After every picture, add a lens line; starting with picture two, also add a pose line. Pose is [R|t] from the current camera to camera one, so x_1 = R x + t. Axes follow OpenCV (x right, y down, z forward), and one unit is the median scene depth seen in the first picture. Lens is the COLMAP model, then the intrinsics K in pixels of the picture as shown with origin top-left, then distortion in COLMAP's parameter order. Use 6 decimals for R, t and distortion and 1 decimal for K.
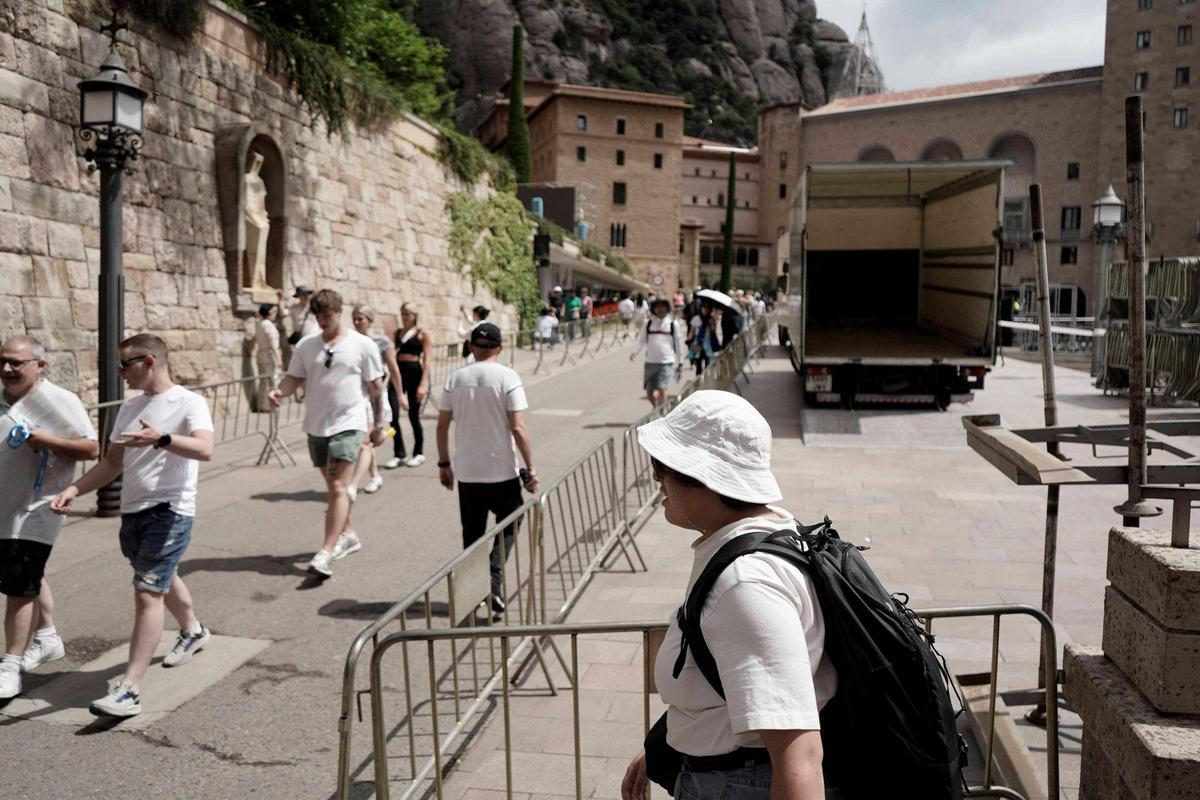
lens RADIAL K [[952.2, 0, 605.8], [0, 952.2, 396.8], [0, 0, 1]] dist [-0.018256, 0.009683]
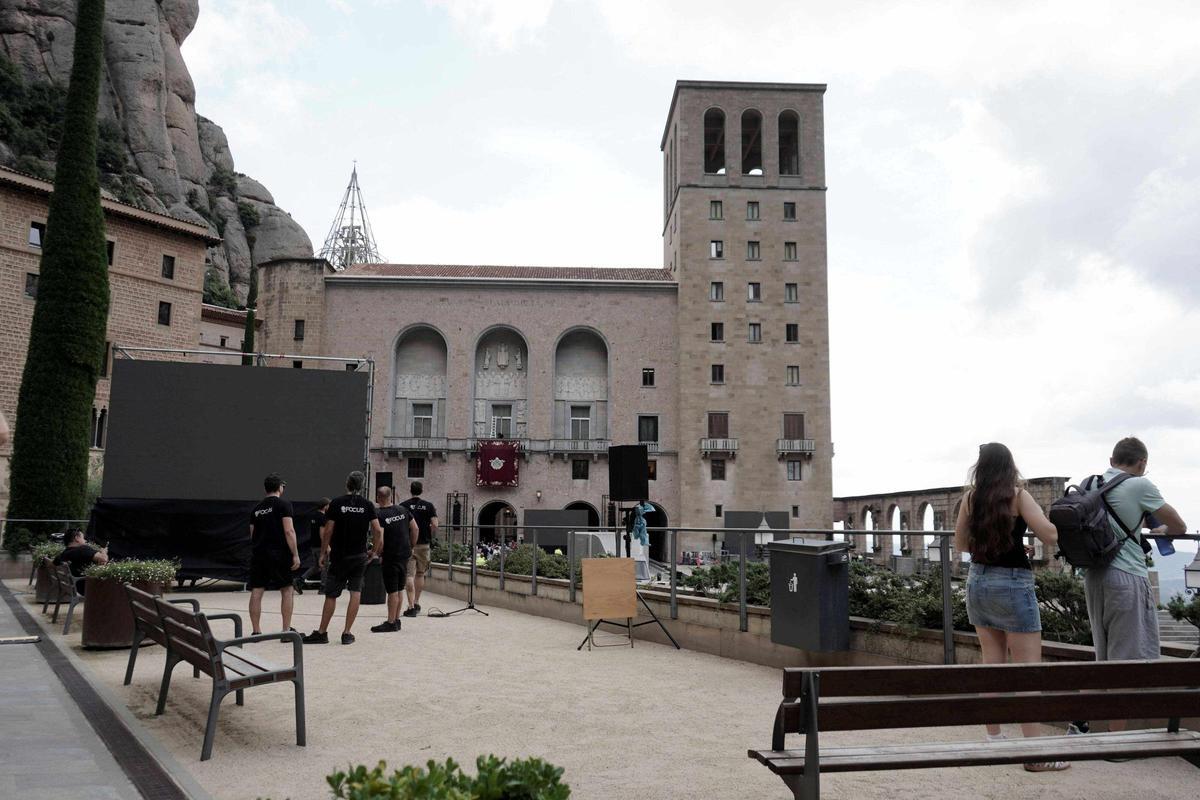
lens RADIAL K [[952.2, 0, 605.8], [0, 952.2, 396.8], [0, 0, 1]] dist [-0.018256, 0.009683]
pose [[0.783972, 0.063147, 0.617577, -0.091115], [0.049603, 0.985261, -0.163710, -0.067385], [-0.618812, 0.158978, 0.769284, 0.305152]]
